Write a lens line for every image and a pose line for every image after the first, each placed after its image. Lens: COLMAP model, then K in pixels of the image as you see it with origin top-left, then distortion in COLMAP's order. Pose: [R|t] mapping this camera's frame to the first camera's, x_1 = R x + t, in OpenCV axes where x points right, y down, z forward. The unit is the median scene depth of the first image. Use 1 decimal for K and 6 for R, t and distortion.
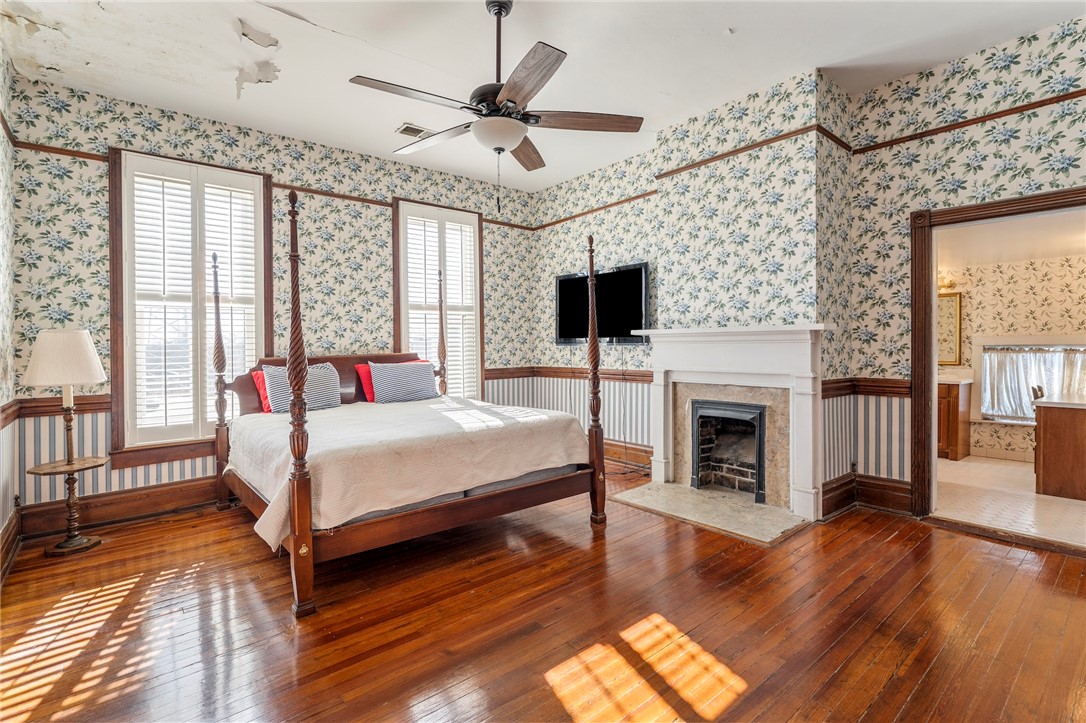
lens RADIAL K [[517.5, 0, 543.6], [0, 517.5, 347.3], [0, 0, 1]] dist [-0.000444, -0.000361]
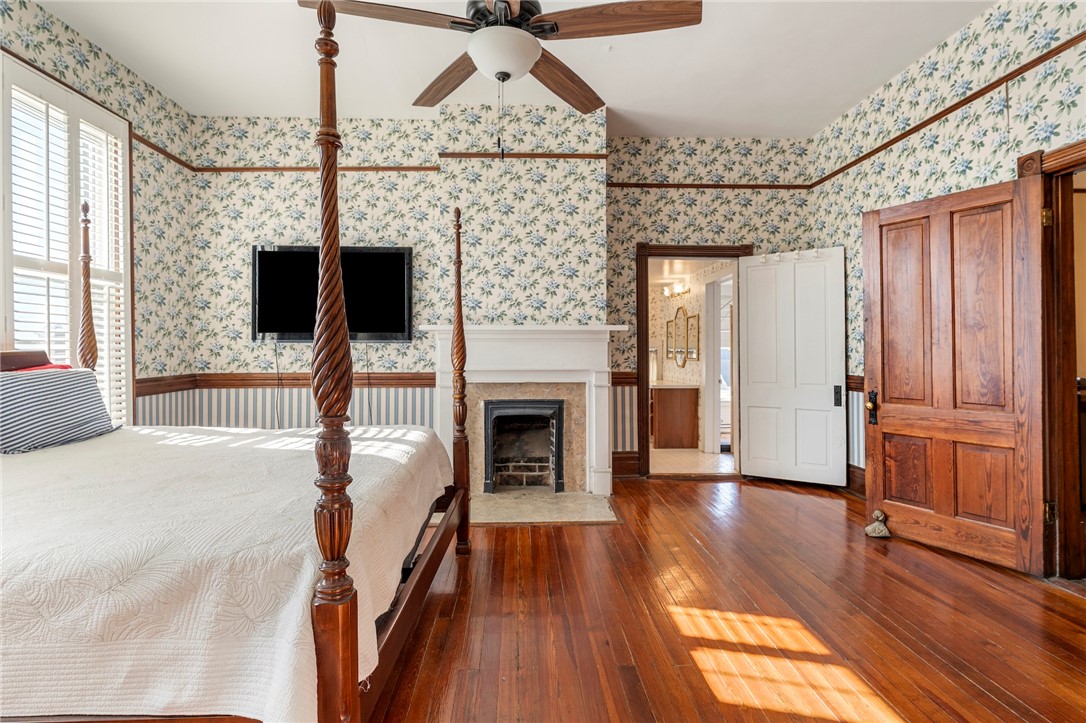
lens RADIAL K [[542.4, 0, 543.1], [0, 542.4, 346.1], [0, 0, 1]] dist [-0.000006, -0.000414]
pose [[0.608644, 0.010308, 0.793376, -0.482842], [-0.002665, 0.999937, -0.010948, 0.013322], [-0.793439, 0.004549, 0.608633, 0.341728]]
